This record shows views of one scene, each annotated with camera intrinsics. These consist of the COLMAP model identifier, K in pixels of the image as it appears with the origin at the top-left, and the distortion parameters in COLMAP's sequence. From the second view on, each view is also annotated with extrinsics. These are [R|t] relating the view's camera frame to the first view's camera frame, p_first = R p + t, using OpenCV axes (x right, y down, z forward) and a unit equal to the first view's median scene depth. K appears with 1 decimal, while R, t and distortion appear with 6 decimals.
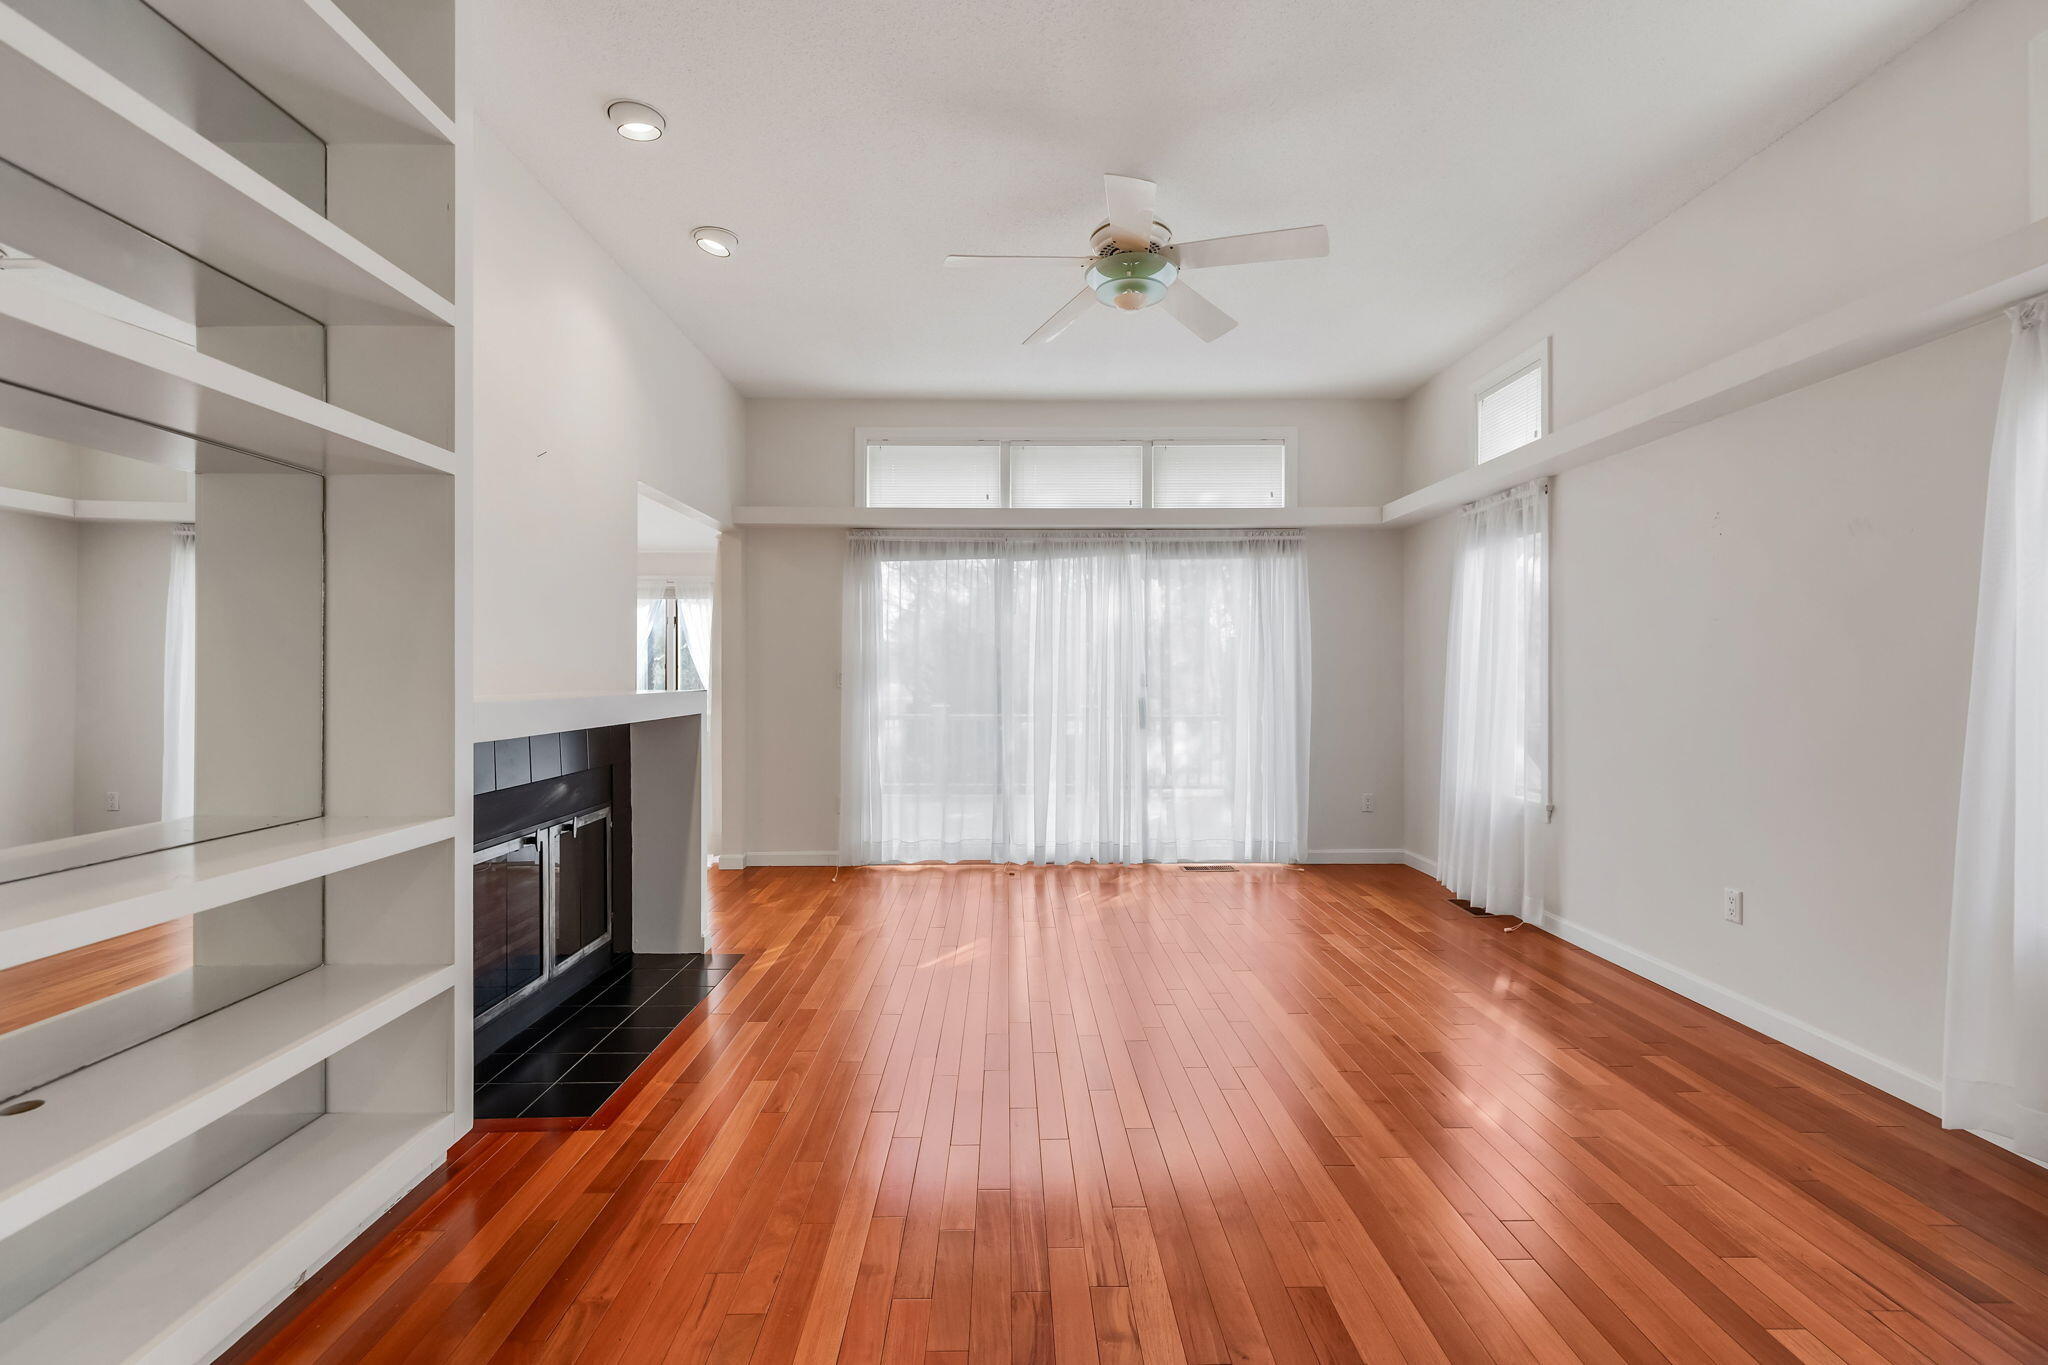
lens RADIAL K [[884.9, 0, 1030.1], [0, 884.9, 668.6], [0, 0, 1]] dist [0.000228, 0.000050]
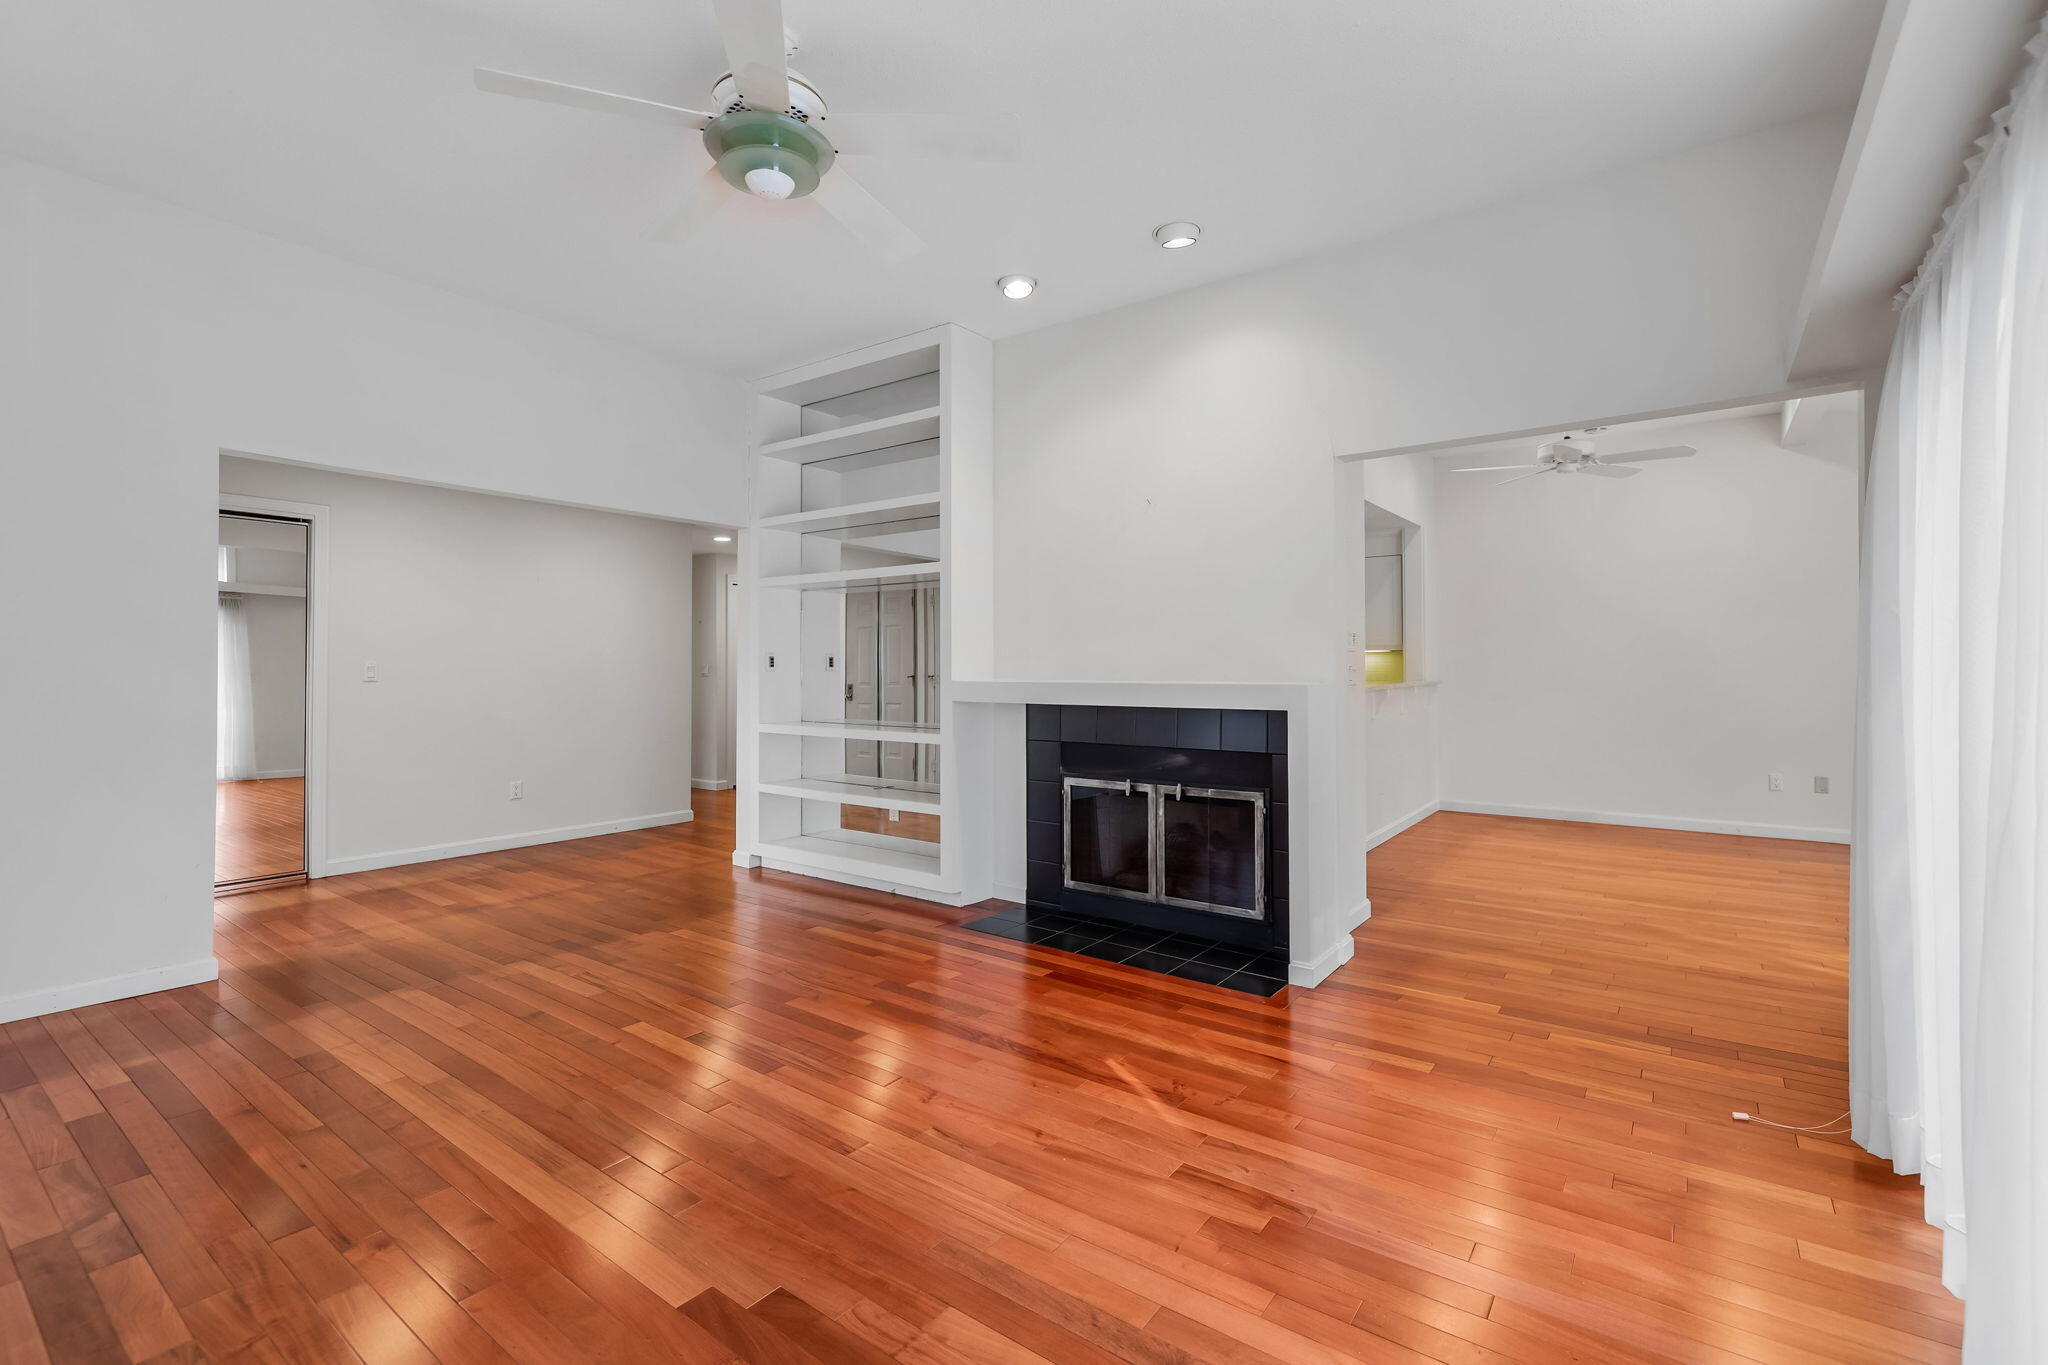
lens RADIAL K [[884.9, 0, 1030.1], [0, 884.9, 668.6], [0, 0, 1]] dist [0.000228, 0.000050]
pose [[-0.603588, 0.000718, -0.797296, 0.343787], [0.003840, 0.999991, -0.002007, 0.007069], [0.797287, -0.004273, -0.603585, 0.943883]]
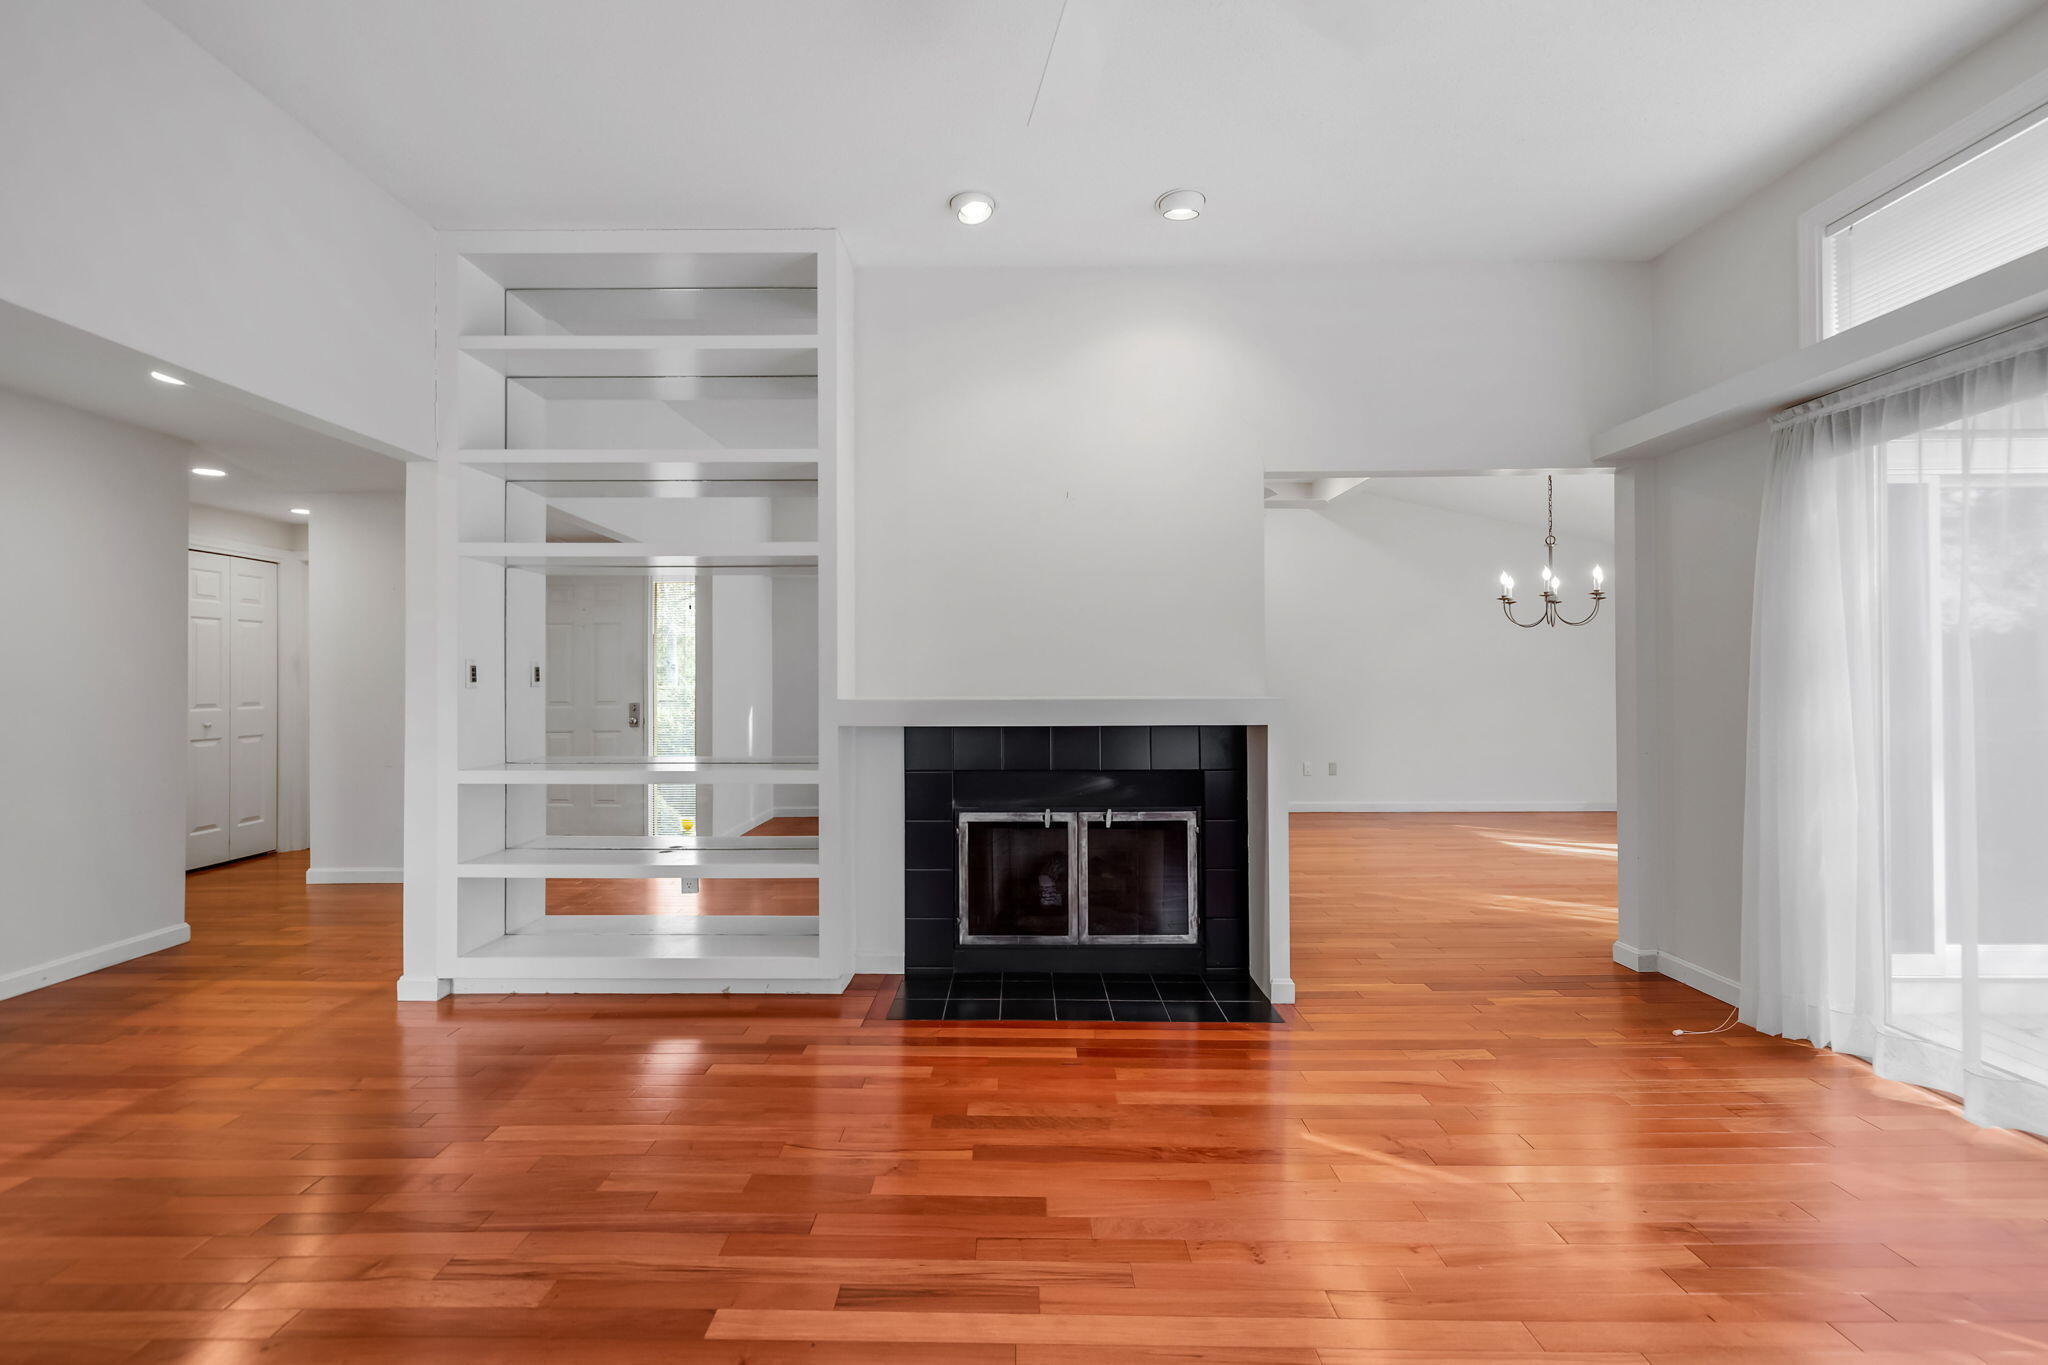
lens RADIAL K [[894.9, 0, 1024.0], [0, 894.9, 682.5], [0, 0, 1]] dist [0.000726, 0.000128]
pose [[-0.034024, 0.003274, -0.999416, 0.360872], [0.006776, 0.999972, 0.003045, 0.003486], [0.999398, -0.006669, -0.034045, 0.556344]]
